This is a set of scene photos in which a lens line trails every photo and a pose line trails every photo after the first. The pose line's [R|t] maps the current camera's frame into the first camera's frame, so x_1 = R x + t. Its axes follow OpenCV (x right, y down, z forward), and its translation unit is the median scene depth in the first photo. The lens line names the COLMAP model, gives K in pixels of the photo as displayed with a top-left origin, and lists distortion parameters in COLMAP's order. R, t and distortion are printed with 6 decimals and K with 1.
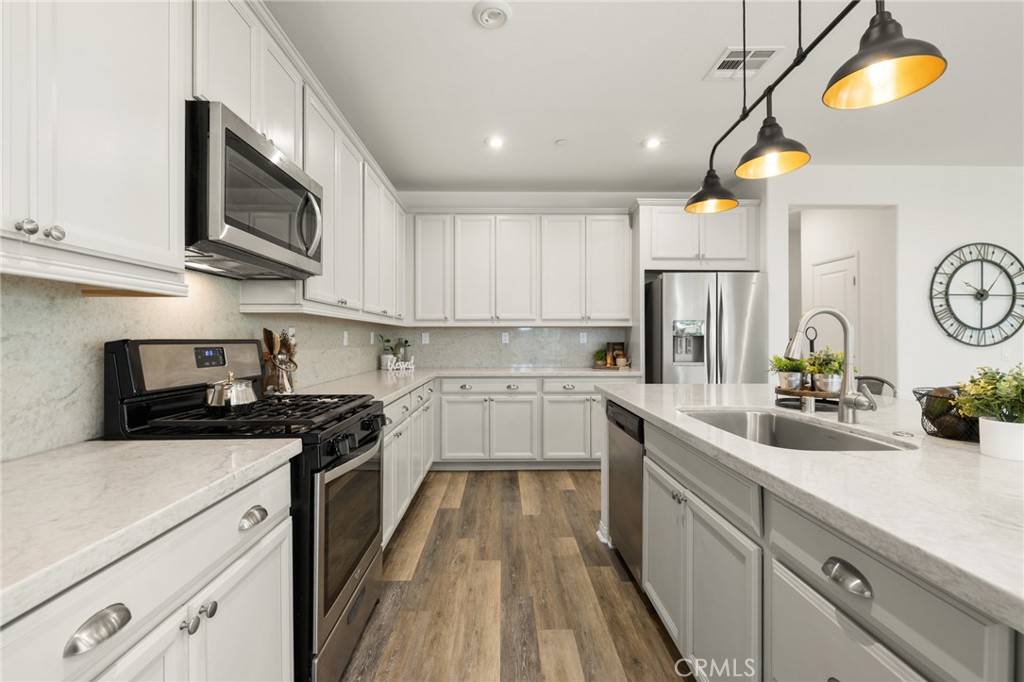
lens RADIAL K [[450.7, 0, 508.5], [0, 450.7, 338.2], [0, 0, 1]] dist [0.000682, -0.000733]
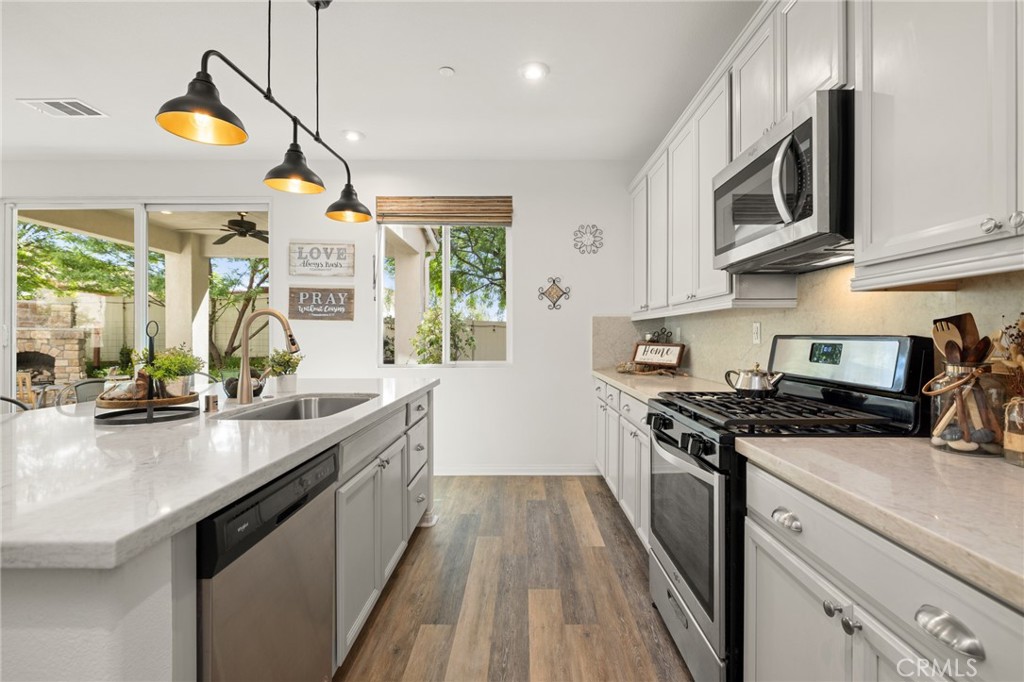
lens RADIAL K [[470.6, 0, 519.1], [0, 470.6, 336.1], [0, 0, 1]] dist [0.000954, 0.000037]
pose [[-0.999745, 0.000742, 0.022568, -0.008610], [0.000728, 1.000000, -0.000638, 0.001894], [-0.022568, -0.000621, -0.999745, 0.929954]]
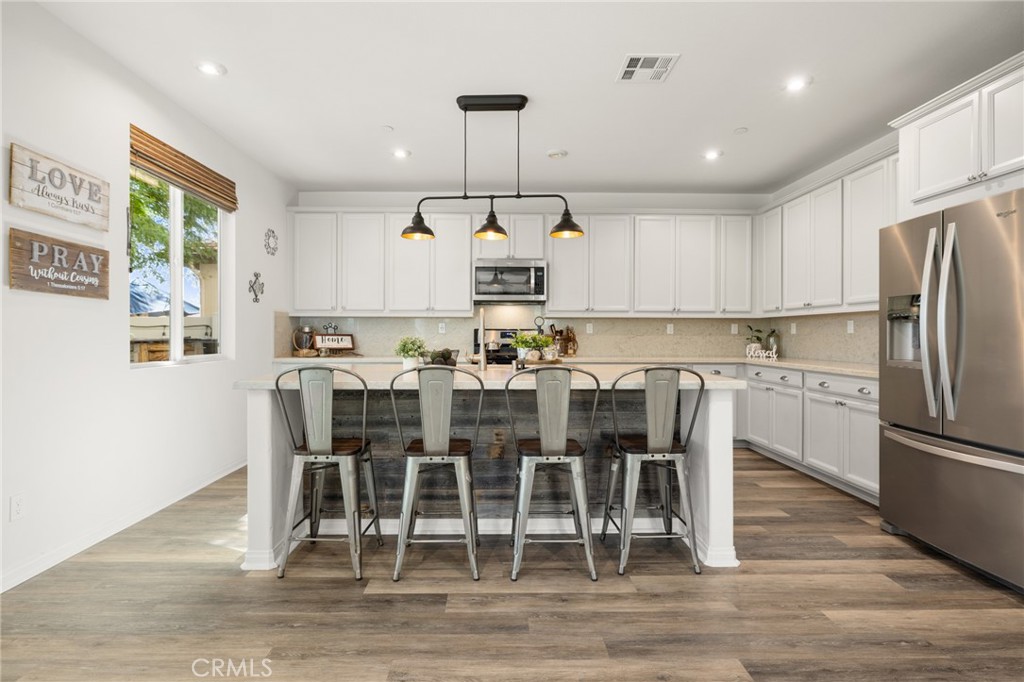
lens RADIAL K [[497.2, 0, 506.5], [0, 497.2, 335.7], [0, 0, 1]] dist [-0.003710, -0.000278]
pose [[0.000225, 0.003450, -0.999994, 1.153477], [-0.001145, 0.999993, 0.003450, 0.016128], [0.999999, 0.001145, 0.000229, 0.449598]]
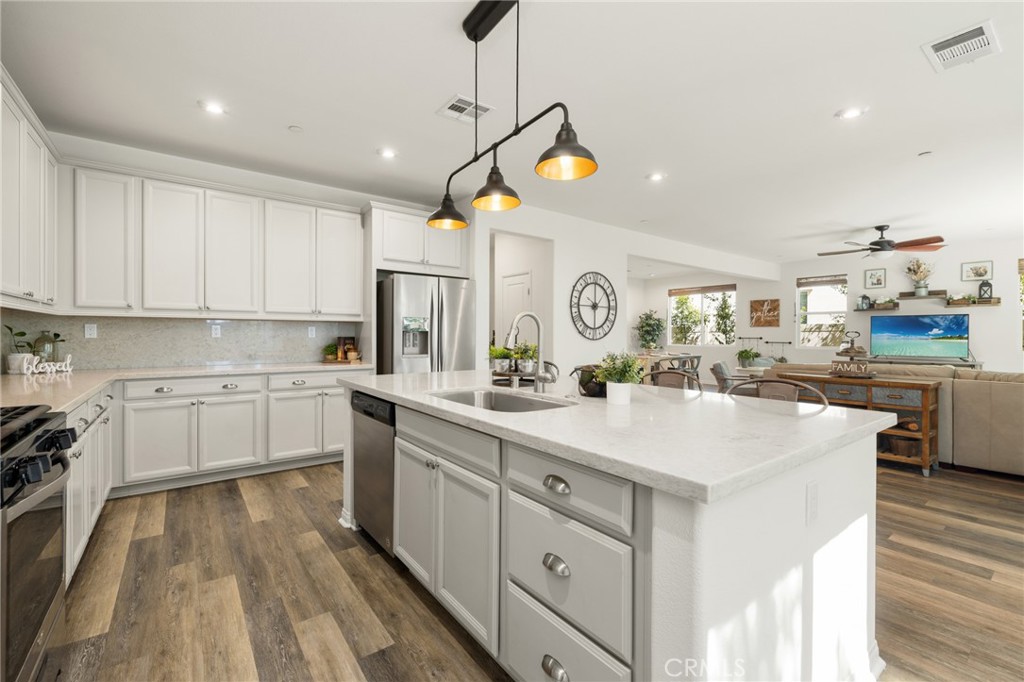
lens RADIAL K [[438.0, 0, 510.1], [0, 438.0, 337.8], [0, 0, 1]] dist [-0.005069, 0.001942]
pose [[0.806906, 0.000951, 0.590679, -0.059803], [-0.007279, 0.999939, 0.008333, 0.000546], [-0.590635, -0.011024, 0.806863, -0.028188]]
